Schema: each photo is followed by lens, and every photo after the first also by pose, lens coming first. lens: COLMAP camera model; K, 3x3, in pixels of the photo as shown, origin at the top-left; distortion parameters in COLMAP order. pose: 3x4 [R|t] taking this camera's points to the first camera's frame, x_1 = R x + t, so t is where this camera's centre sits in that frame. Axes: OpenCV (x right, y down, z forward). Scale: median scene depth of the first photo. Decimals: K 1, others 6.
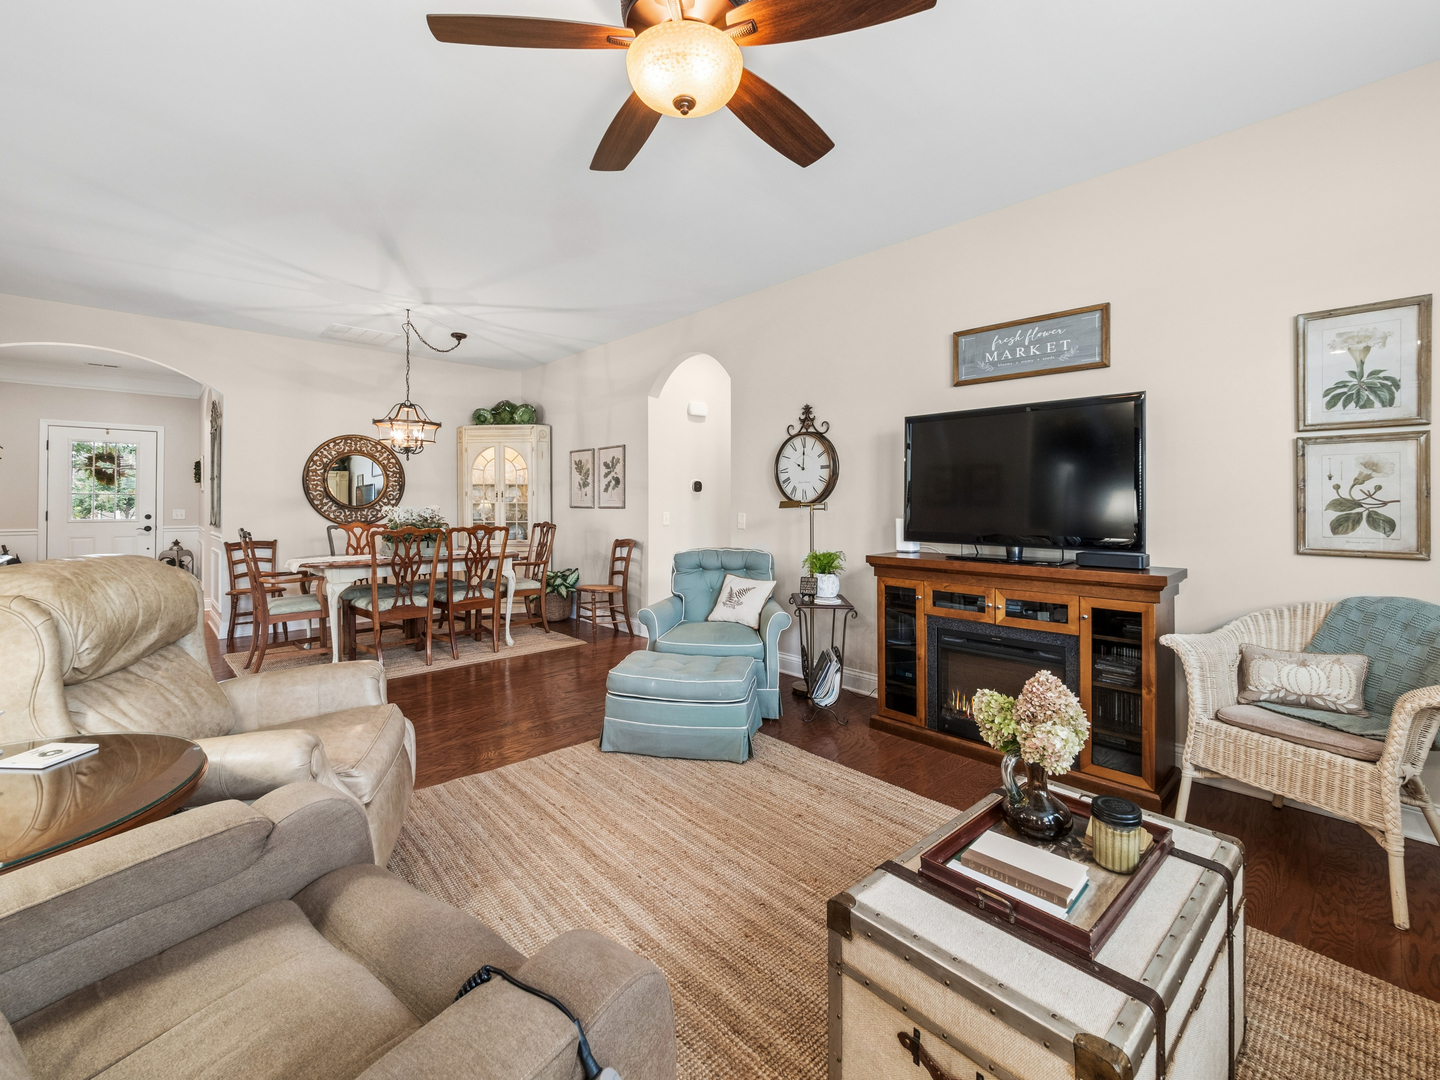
lens RADIAL K [[602.7, 0, 704.3], [0, 602.7, 498.8], [0, 0, 1]] dist [-0.000834, -0.000079]
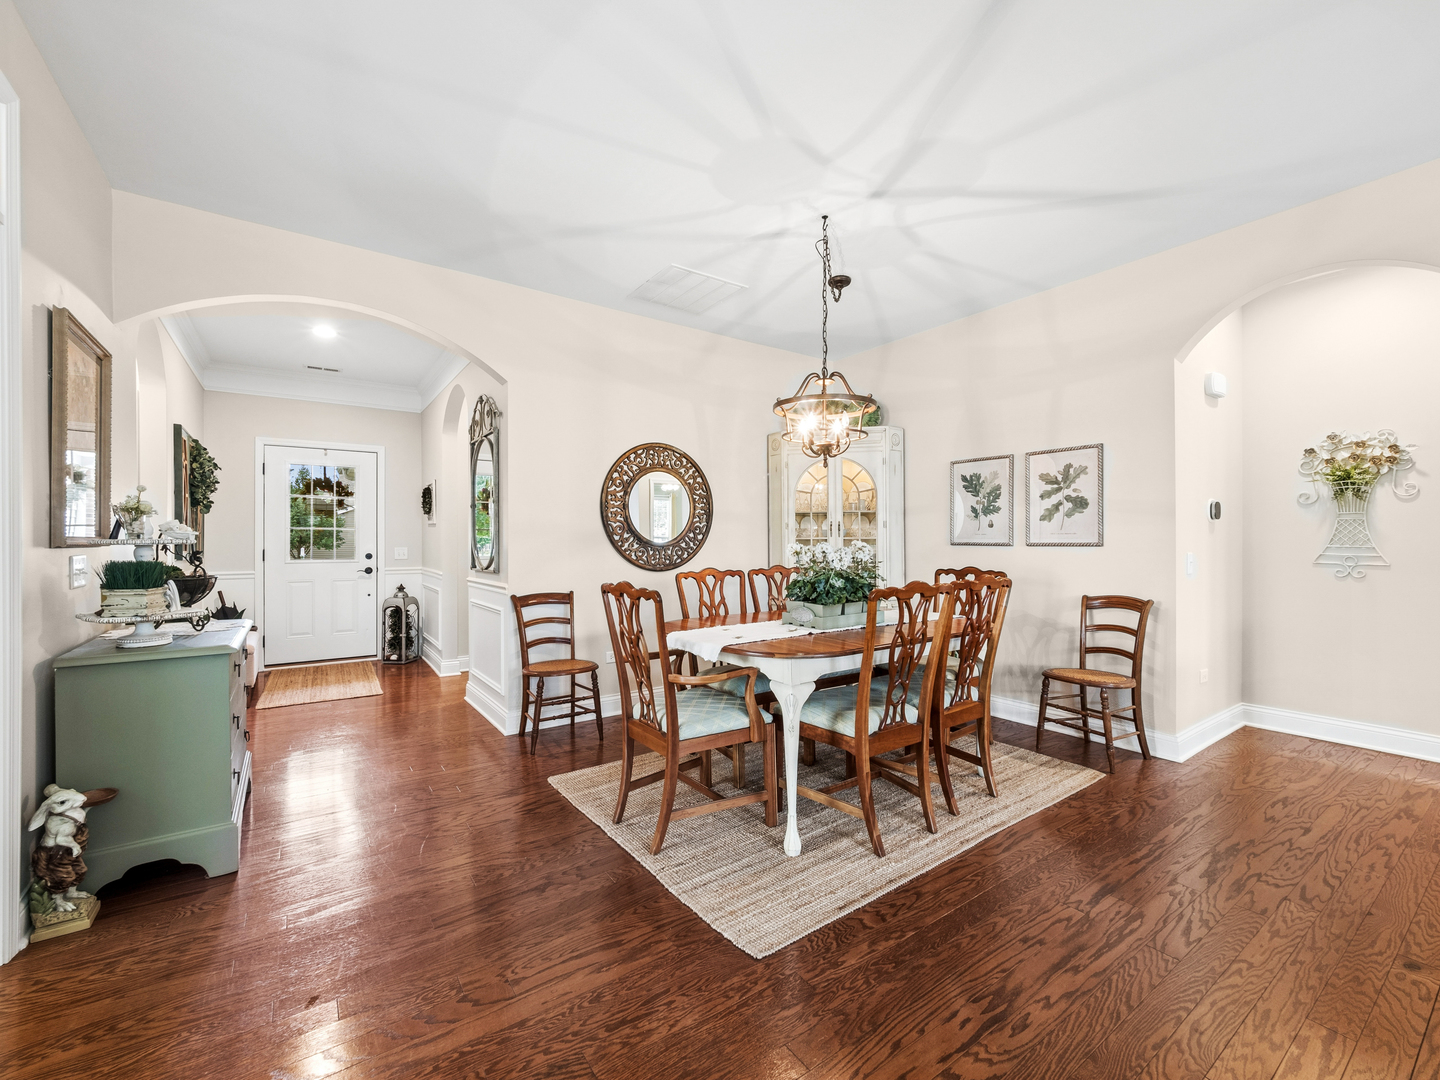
lens RADIAL K [[602.7, 0, 720.0], [0, 602.7, 540.7], [0, 0, 1]] dist [-0.000834, -0.000079]
pose [[0.989540, -0.001685, -0.144246, -0.421588], [0.002786, 0.999968, 0.007433, 0.004377], [0.144229, -0.007758, 0.989514, 0.319481]]
